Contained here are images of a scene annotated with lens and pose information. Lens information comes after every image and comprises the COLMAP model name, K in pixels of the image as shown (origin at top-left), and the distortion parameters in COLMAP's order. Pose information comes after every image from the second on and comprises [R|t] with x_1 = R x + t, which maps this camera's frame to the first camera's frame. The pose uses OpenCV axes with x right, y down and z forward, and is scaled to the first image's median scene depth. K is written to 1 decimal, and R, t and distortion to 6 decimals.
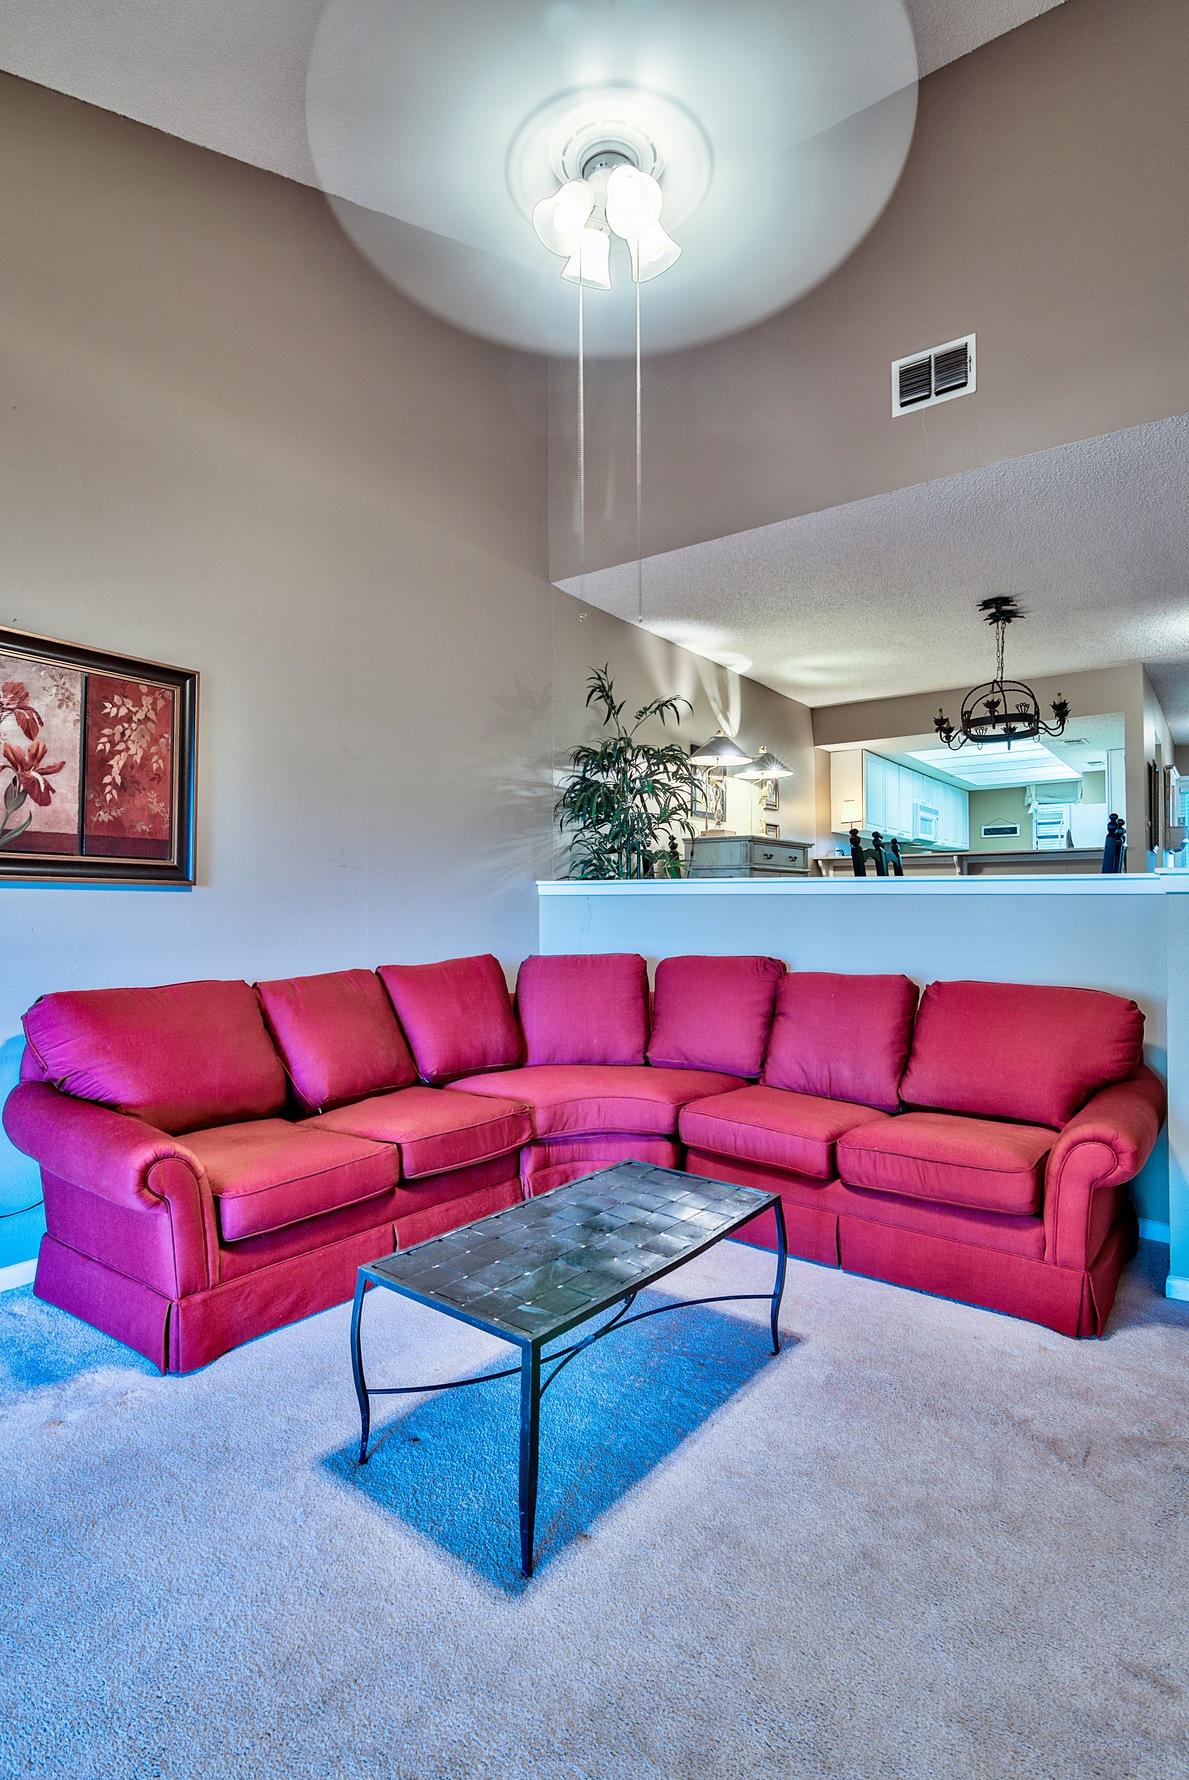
lens RADIAL K [[877.8, 0, 594.5], [0, 877.8, 890.0], [0, 0, 1]] dist [-0.002726, -0.000151]
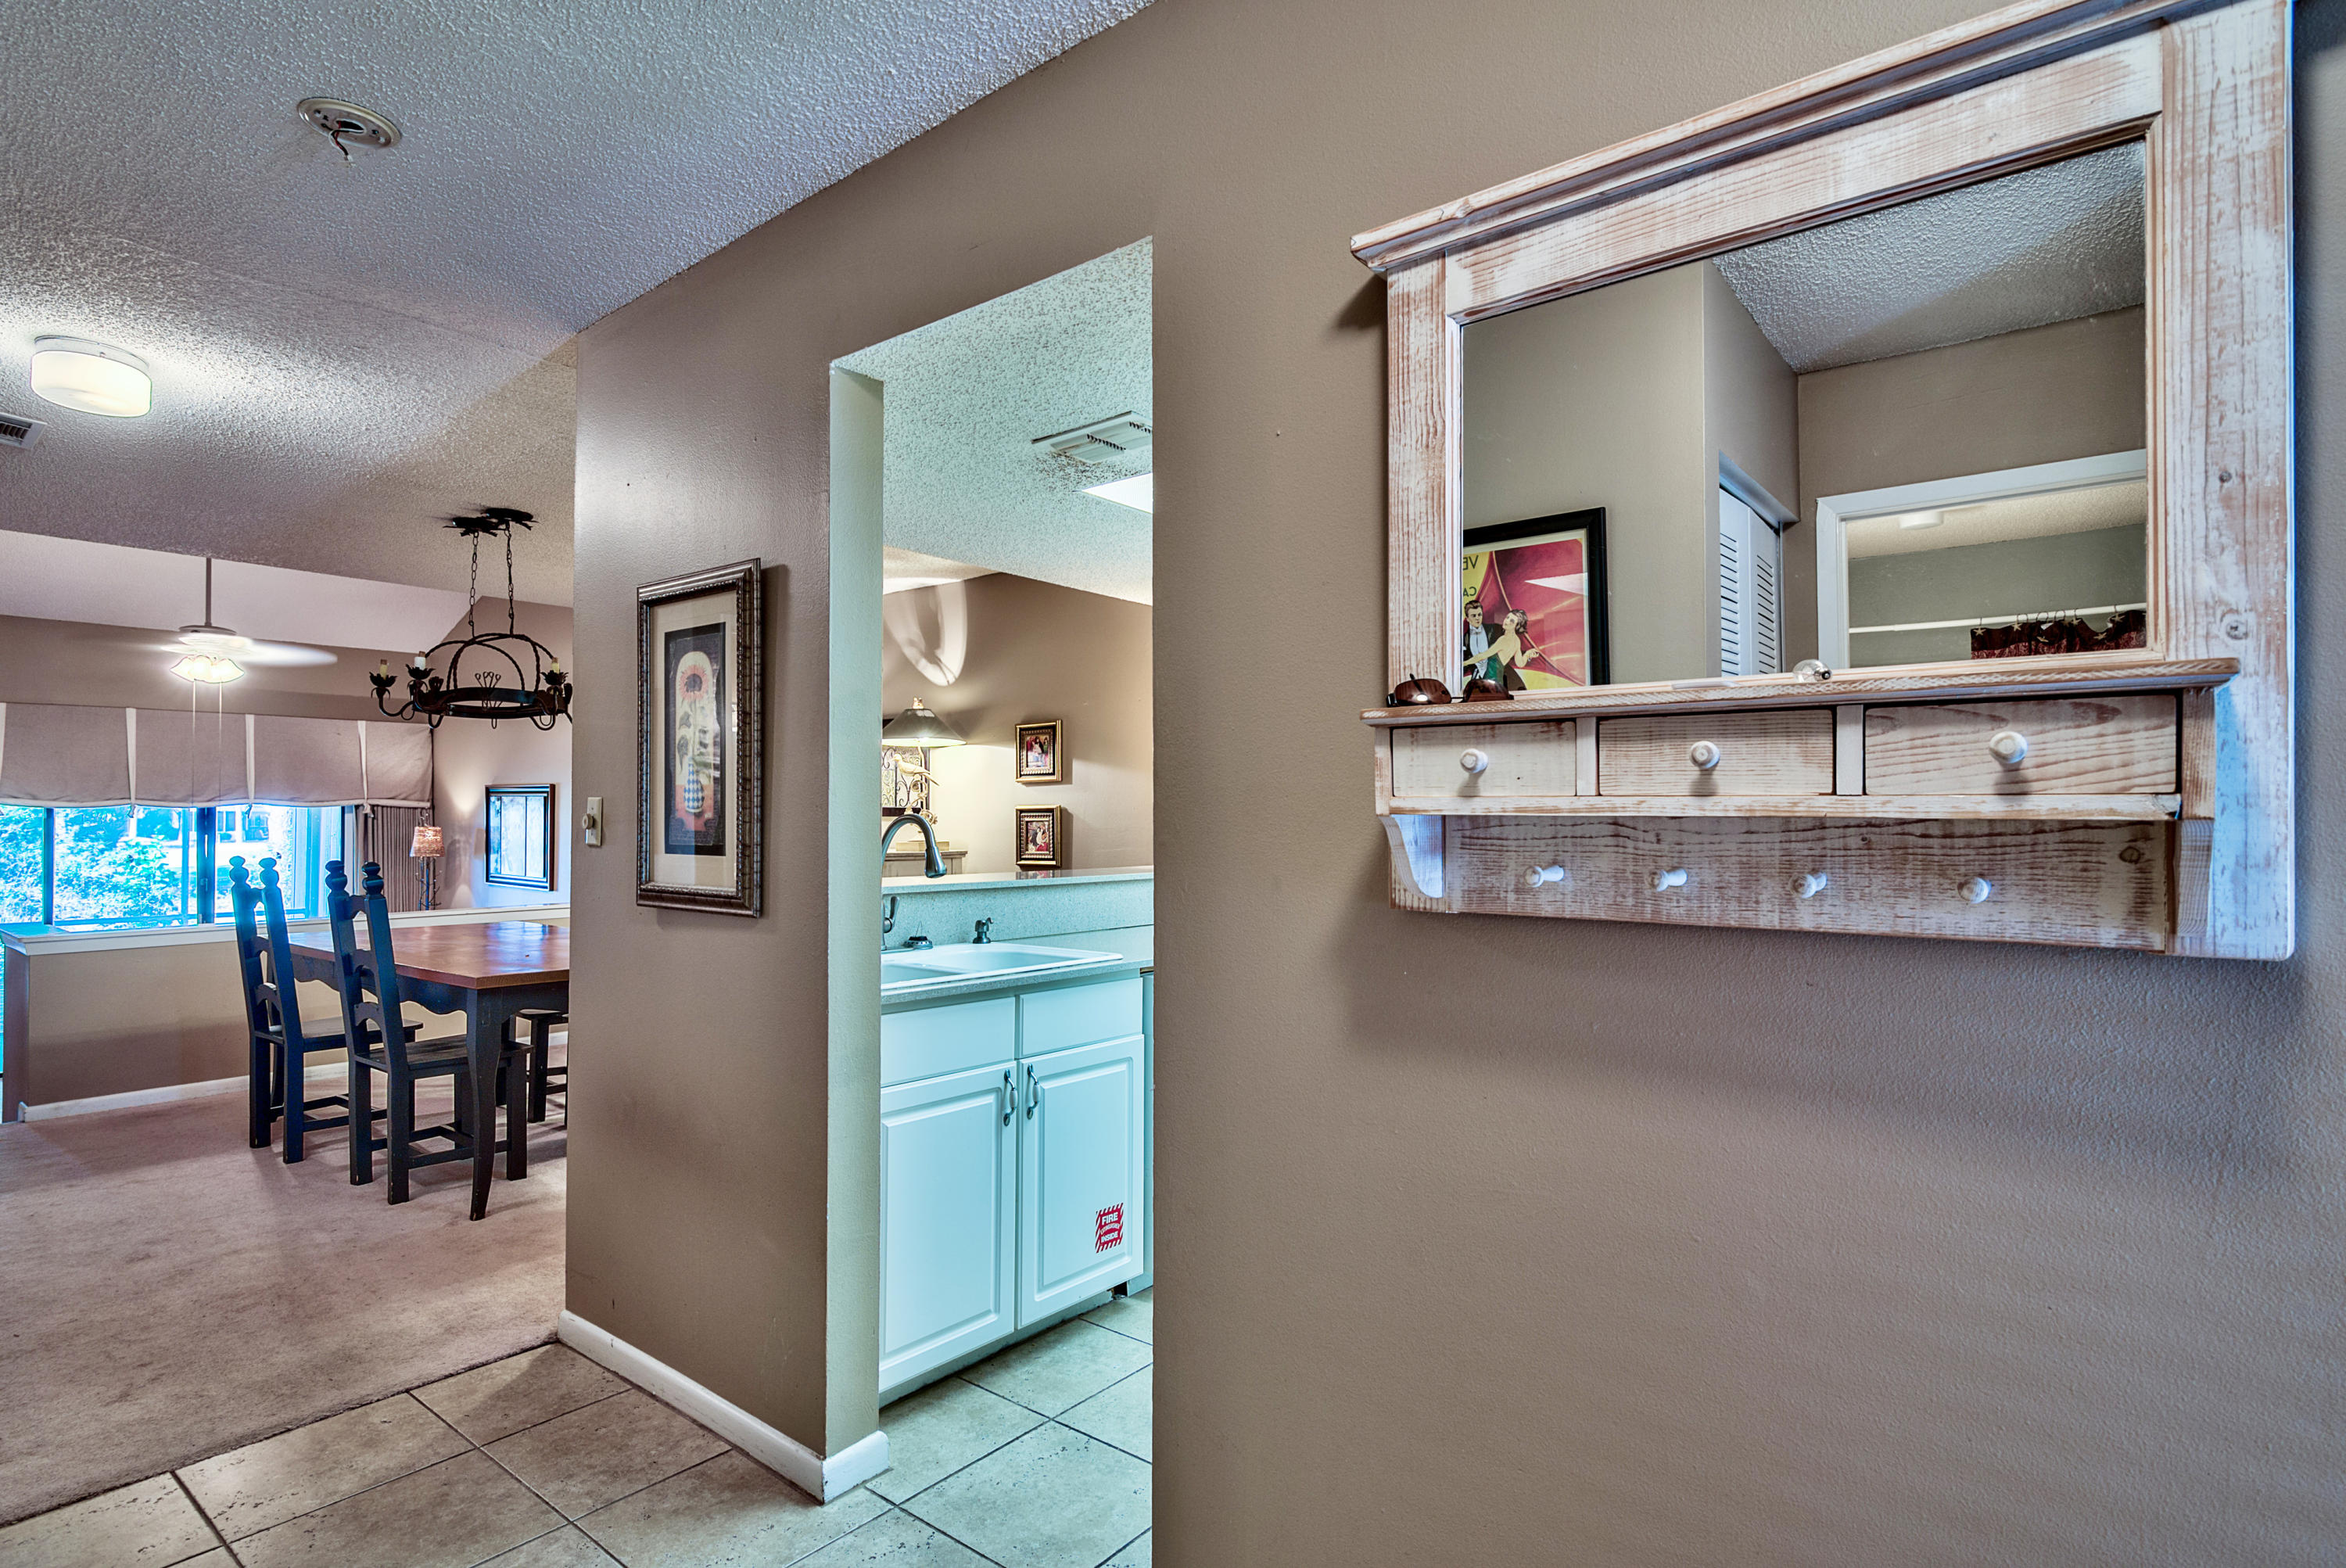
lens RADIAL K [[1183.8, 0, 1174.9], [0, 1183.8, 799.0], [0, 0, 1]] dist [-0.001474, -0.000832]
pose [[-0.052265, -0.017723, -0.998476, 2.251357], [0.011378, 0.999767, -0.018341, -0.156369], [0.998568, -0.012319, -0.052051, 2.665713]]
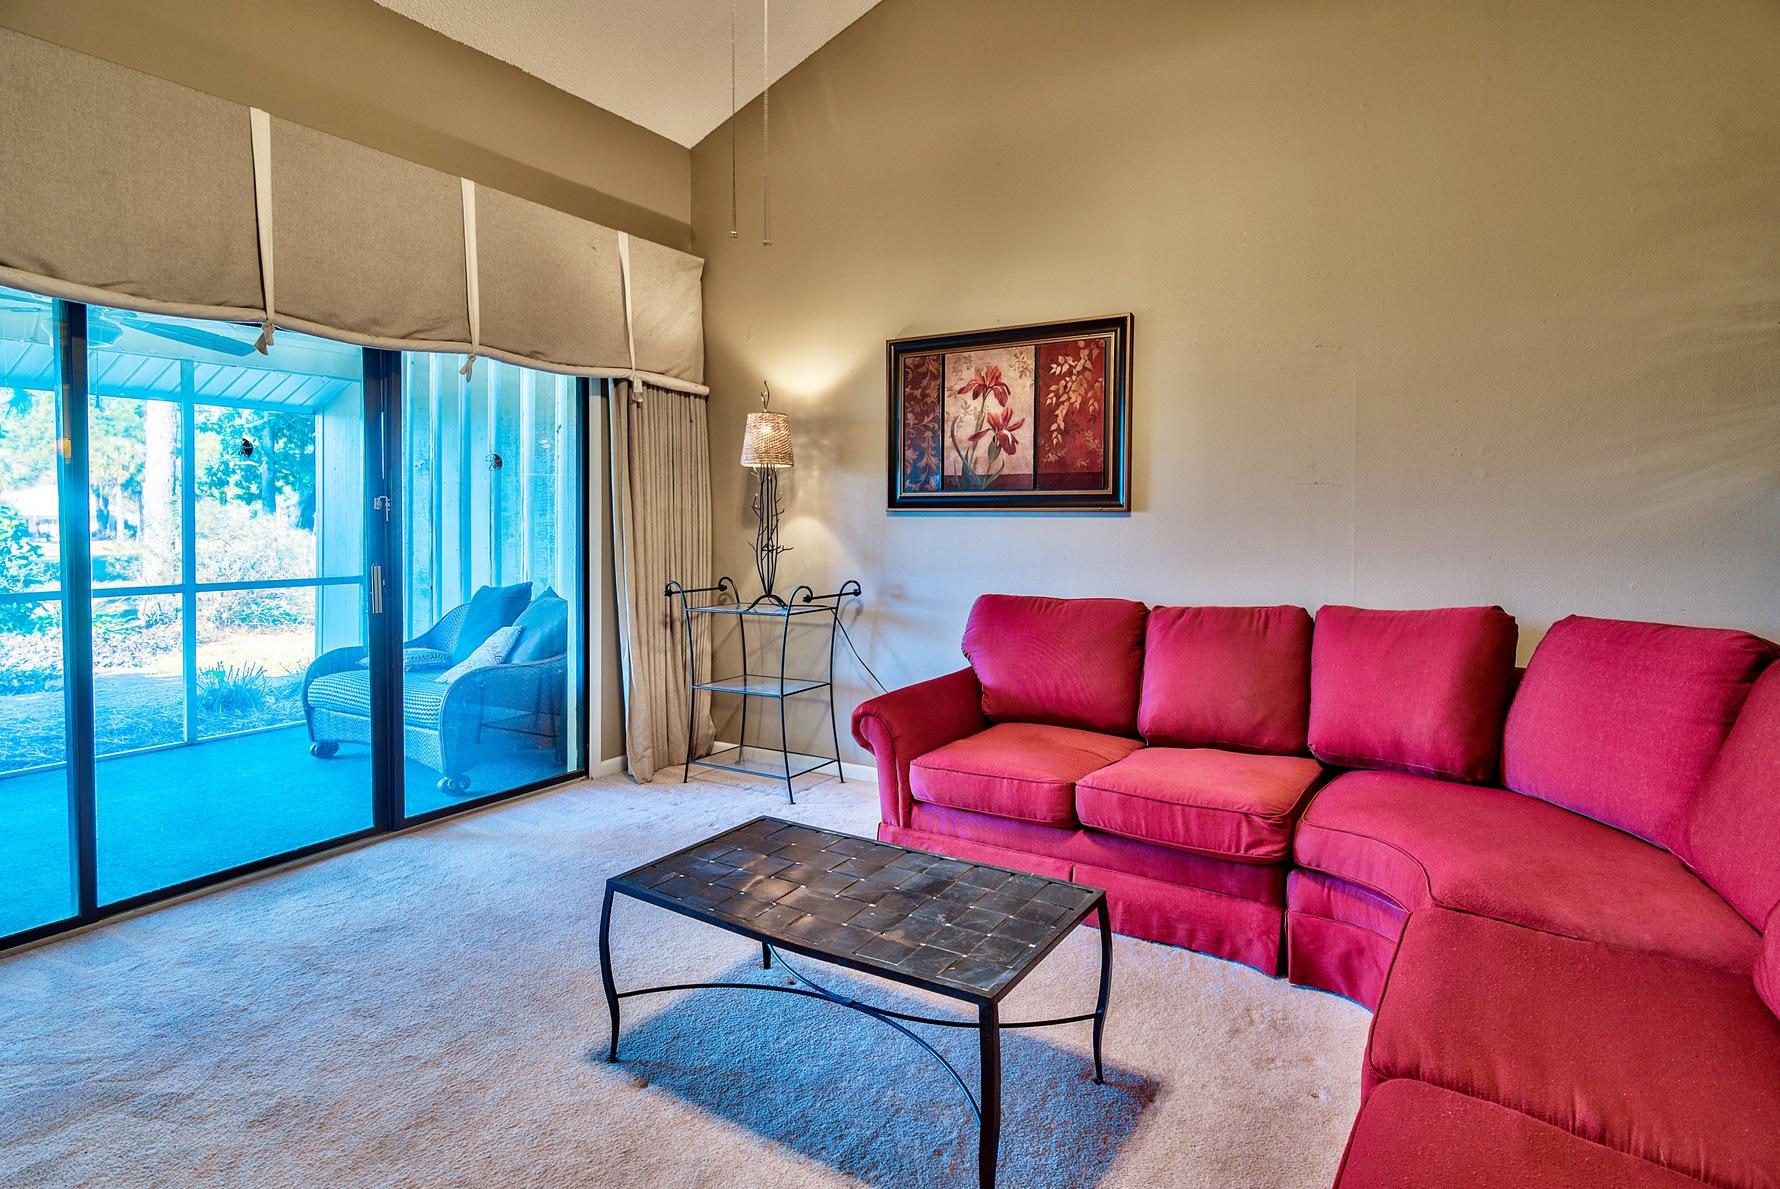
lens RADIAL K [[895.6, 0, 970.4], [0, 895.6, 531.1], [0, 0, 1]] dist [0.000908, 0.000356]
pose [[0.115437, 0.008048, -0.993282, 0.653203], [0.016881, 0.999807, 0.010063, 0.005154], [0.993171, -0.017930, 0.115279, 0.708855]]
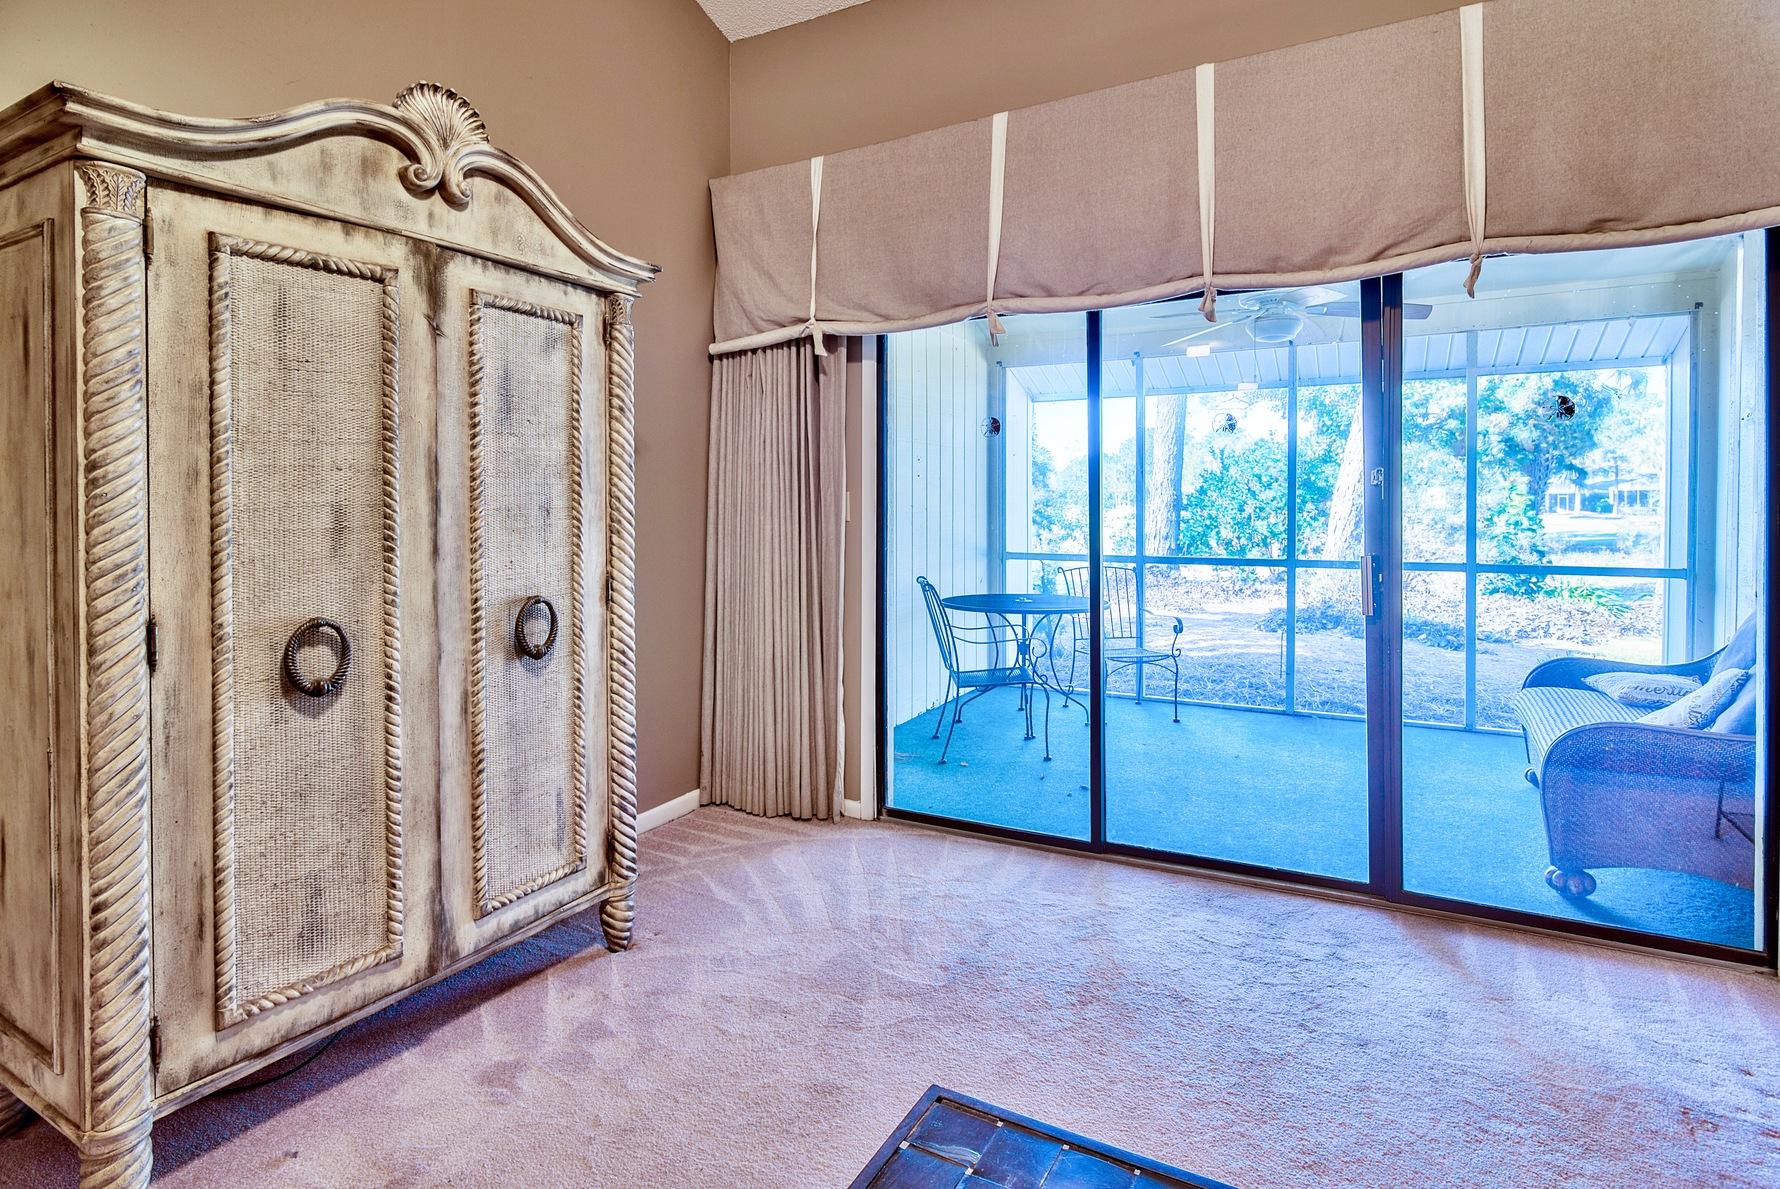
lens RADIAL K [[902.6, 0, 886.8], [0, 902.6, 502.5], [0, 0, 1]] dist [-0.003323, -0.000136]
pose [[-0.990583, 0.001272, -0.136910, 0.049087], [0.003036, 0.999915, -0.012670, 0.003547], [0.136882, -0.012966, -0.990502, 0.921107]]
